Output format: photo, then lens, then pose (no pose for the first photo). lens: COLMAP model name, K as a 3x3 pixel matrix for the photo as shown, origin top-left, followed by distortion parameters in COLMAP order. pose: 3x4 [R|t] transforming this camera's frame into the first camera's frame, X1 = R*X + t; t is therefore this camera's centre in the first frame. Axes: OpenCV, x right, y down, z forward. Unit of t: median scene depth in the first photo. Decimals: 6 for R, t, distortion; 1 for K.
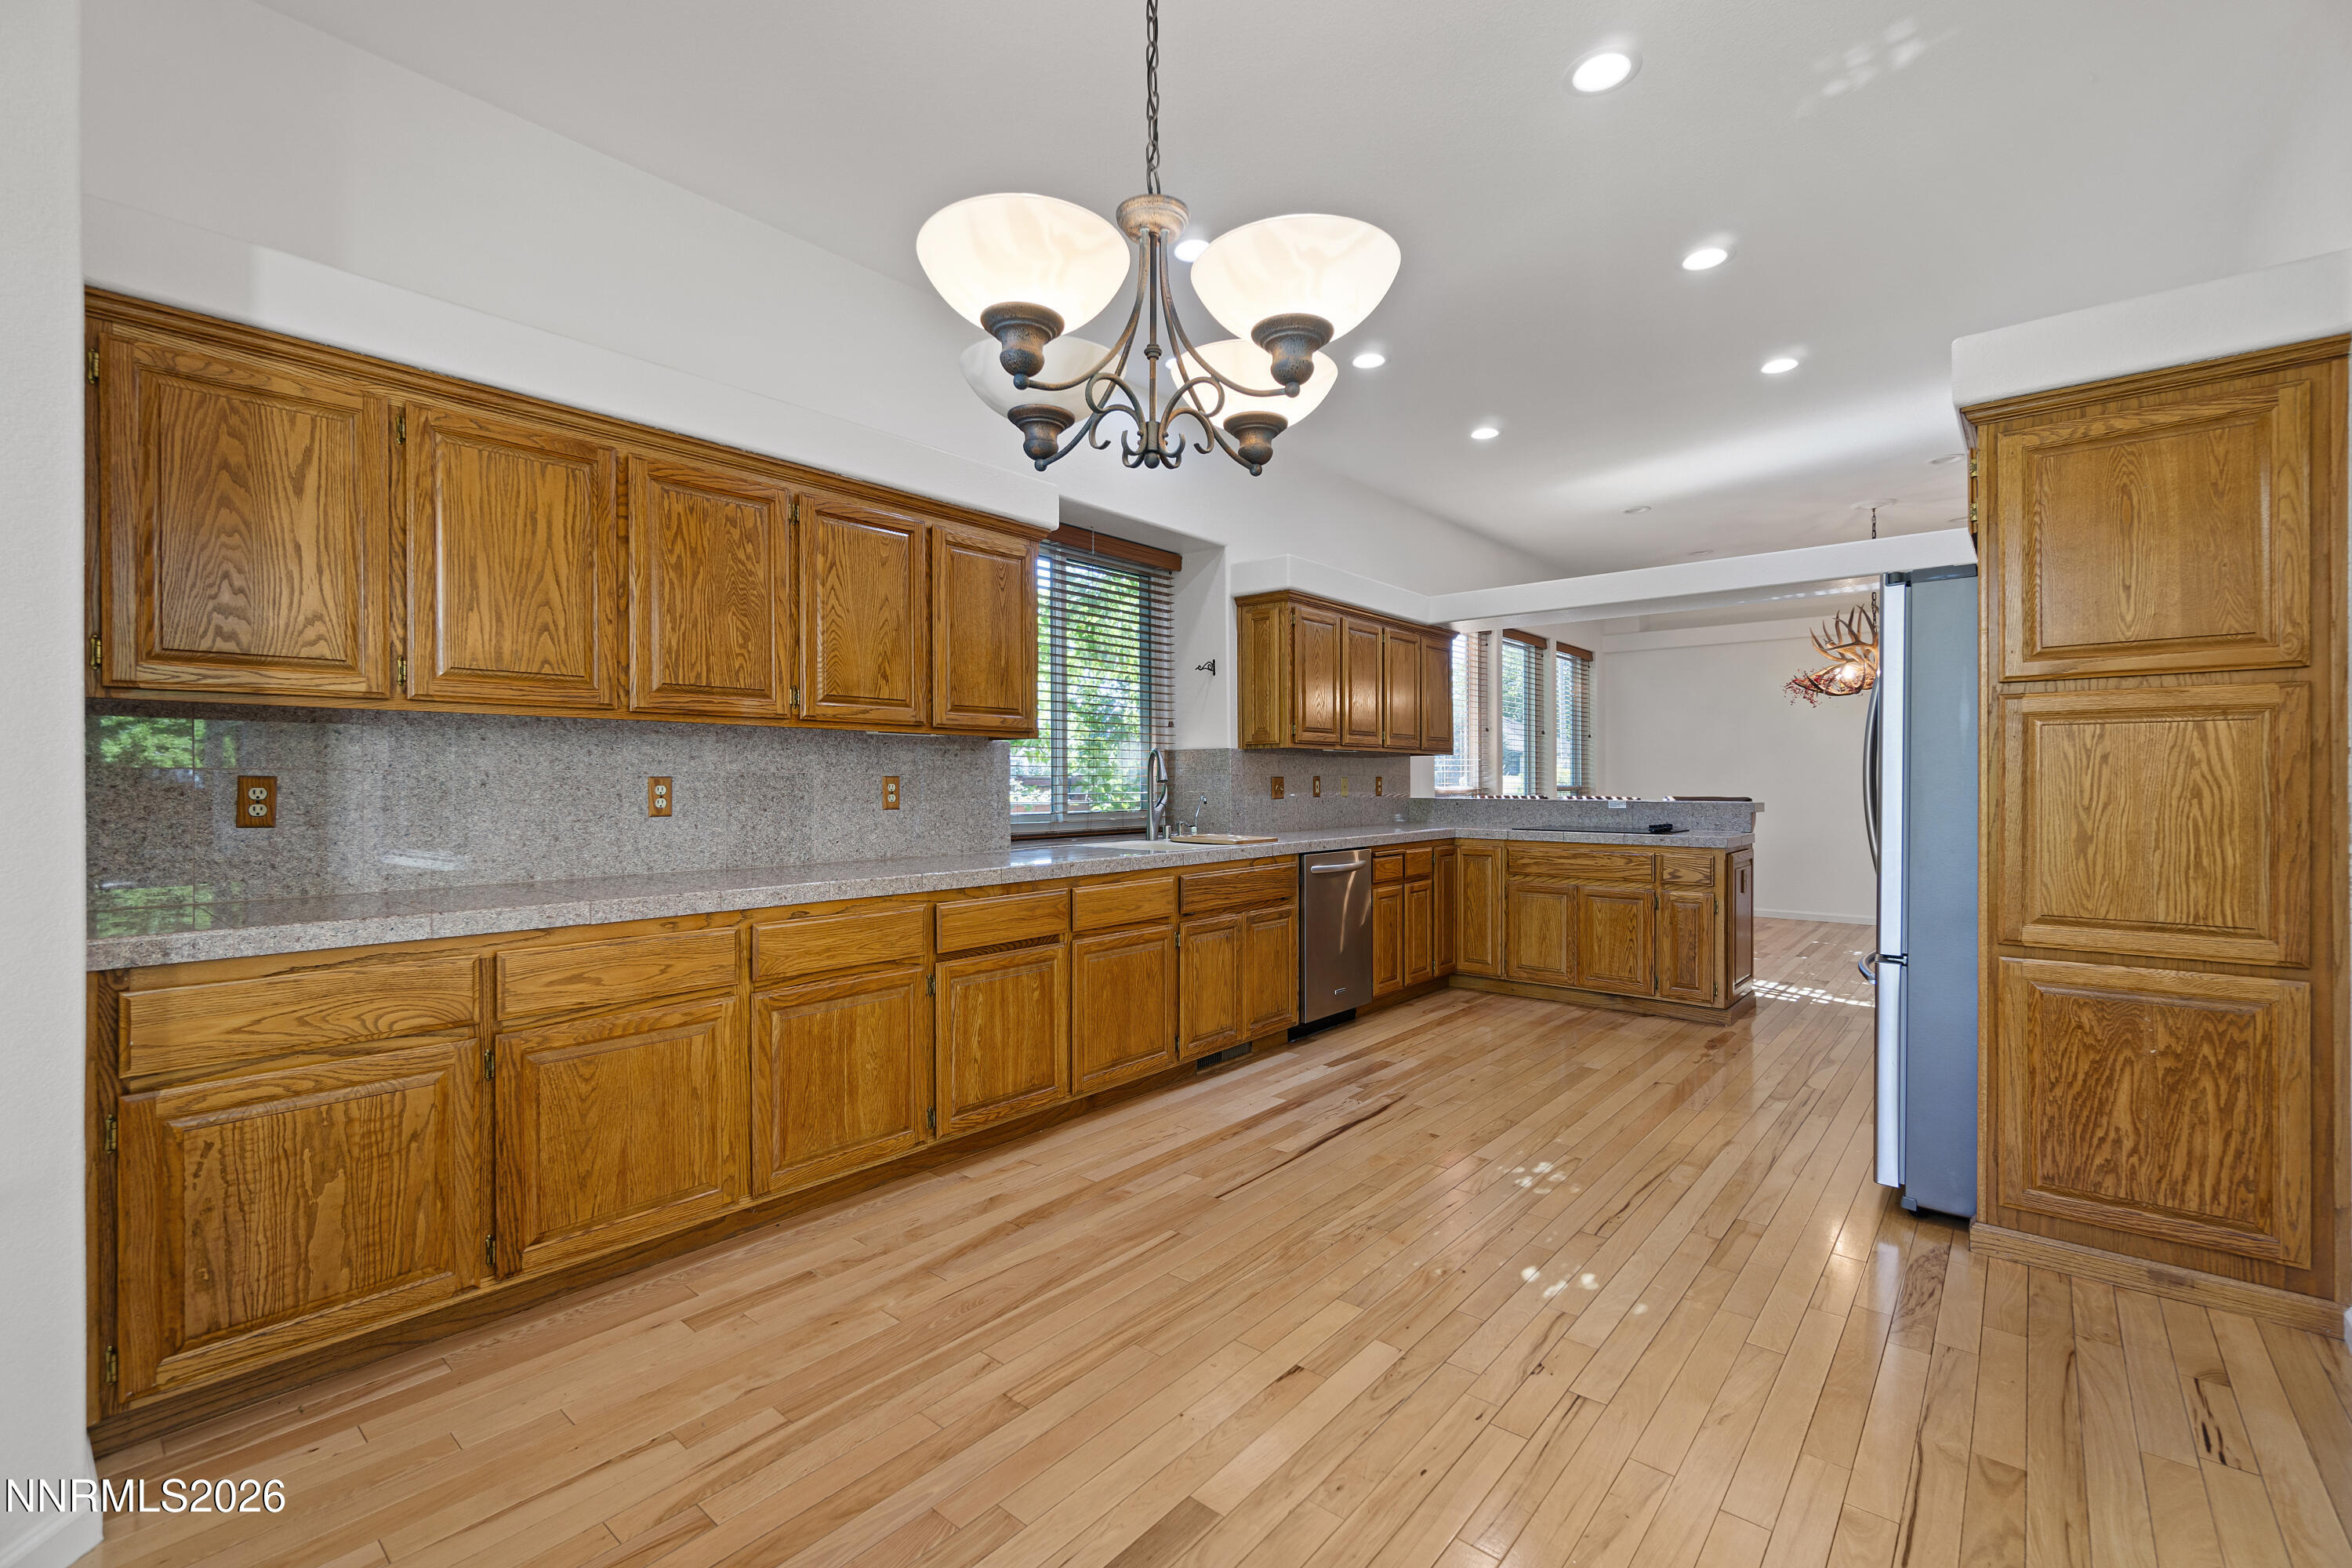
lens RADIAL K [[1033.3, 0, 1166.2], [0, 1033.3, 770.5], [0, 0, 1]] dist [-0.002956, 0.001073]
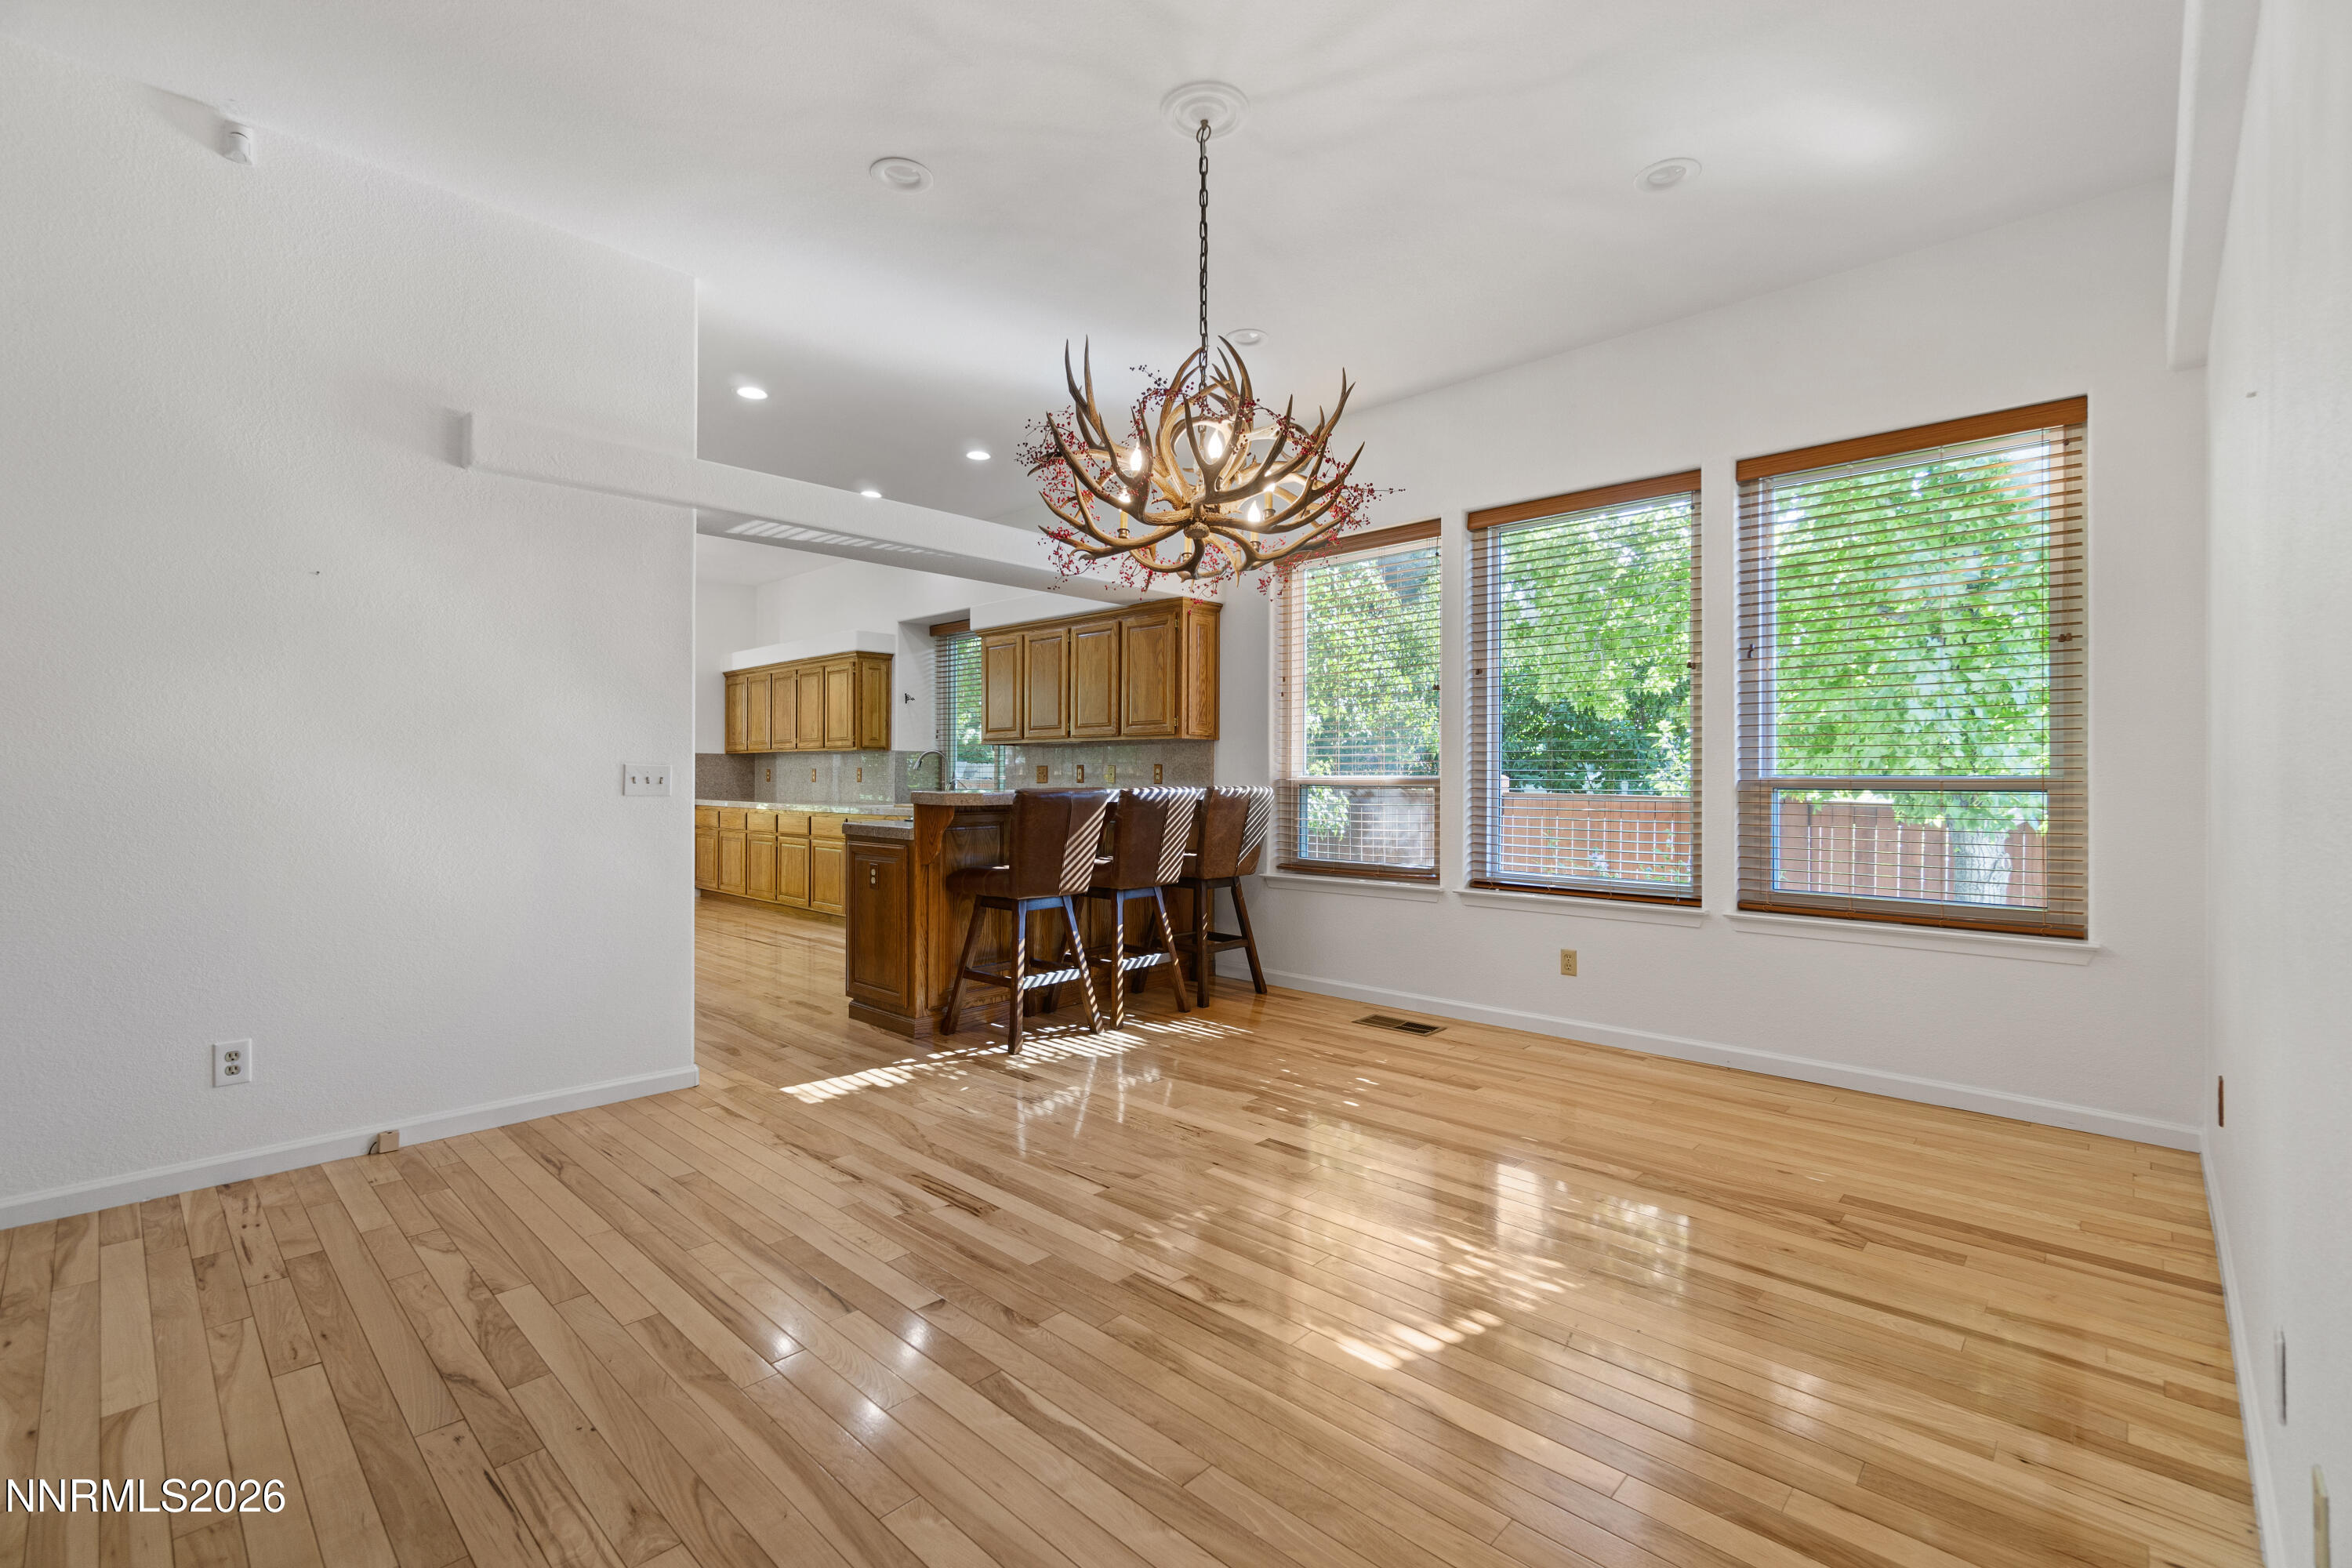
lens RADIAL K [[1015.1, 0, 1166.5], [0, 1015.1, 777.0], [0, 0, 1]] dist [-0.002925, 0.000467]
pose [[-0.062624, 0.001417, -0.998036, 2.477749], [0.008089, 0.999967, 0.000912, 0.037092], [0.998004, -0.008016, -0.062633, 2.272238]]
